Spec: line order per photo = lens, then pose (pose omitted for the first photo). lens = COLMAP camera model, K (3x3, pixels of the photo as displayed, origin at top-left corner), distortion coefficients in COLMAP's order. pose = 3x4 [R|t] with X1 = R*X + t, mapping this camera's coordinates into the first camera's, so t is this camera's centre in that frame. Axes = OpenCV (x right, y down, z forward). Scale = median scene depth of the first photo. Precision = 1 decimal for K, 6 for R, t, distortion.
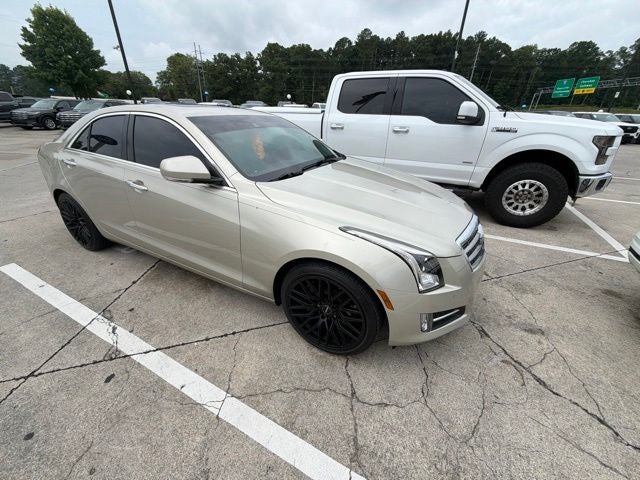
lens RADIAL K [[254.5, 0, 320.2], [0, 254.5, 238.3], [0, 0, 1]] dist [0.000779, -0.000425]
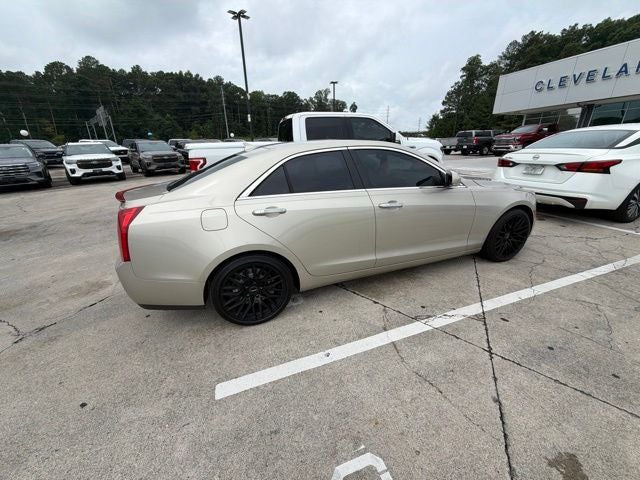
lens RADIAL K [[254.5, 0, 321.0], [0, 254.5, 237.4], [0, 0, 1]] dist [0.000779, -0.000425]
pose [[0.686532, -0.296343, 0.663969, -1.134785], [0.366188, 0.929830, 0.036371, -0.148464], [-0.628156, 0.218167, 0.746875, 0.233230]]
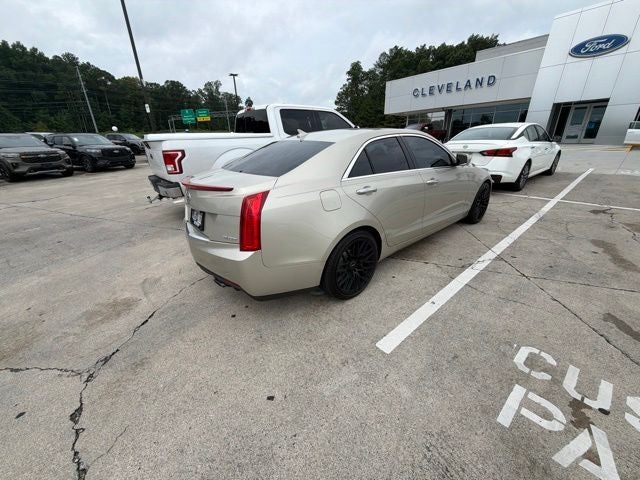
lens RADIAL K [[254.5, 0, 319.7], [0, 254.5, 237.4], [0, 0, 1]] dist [0.000779, -0.000425]
pose [[0.383065, -0.373342, 0.844913, -1.484871], [0.442328, 0.877134, 0.187037, -0.311970], [-0.810930, 0.302081, 0.501138, 0.575357]]
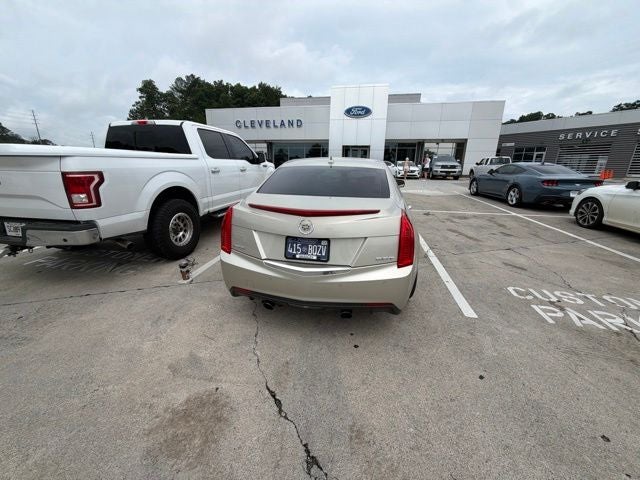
lens RADIAL K [[254.5, 0, 319.5], [0, 254.5, 238.4], [0, 0, 1]] dist [0.000779, -0.000425]
pose [[-0.284642, -0.301700, 0.909921, -1.551066], [0.399961, 0.825250, 0.398741, -0.633316], [-0.871212, 0.477431, -0.114232, 1.227536]]
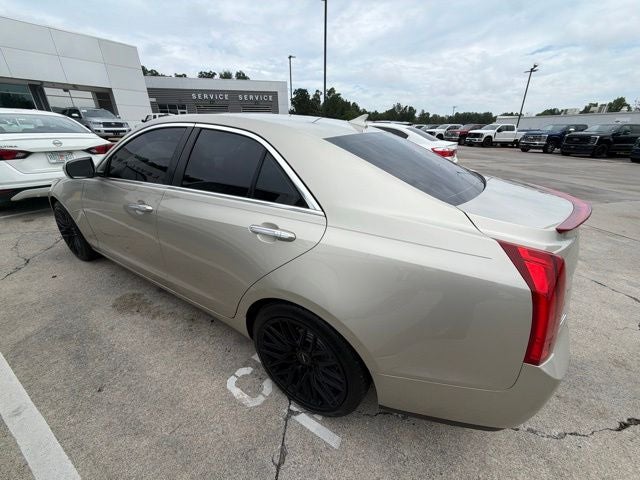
lens RADIAL K [[254.5, 0, 319.8], [0, 254.5, 239.5], [0, 0, 1]] dist [0.000779, -0.000425]
pose [[-0.996464, -0.071354, 0.044369, -0.604487], [-0.012093, 0.644345, 0.764640, -0.731220], [-0.083149, 0.761399, -0.642929, 1.490375]]
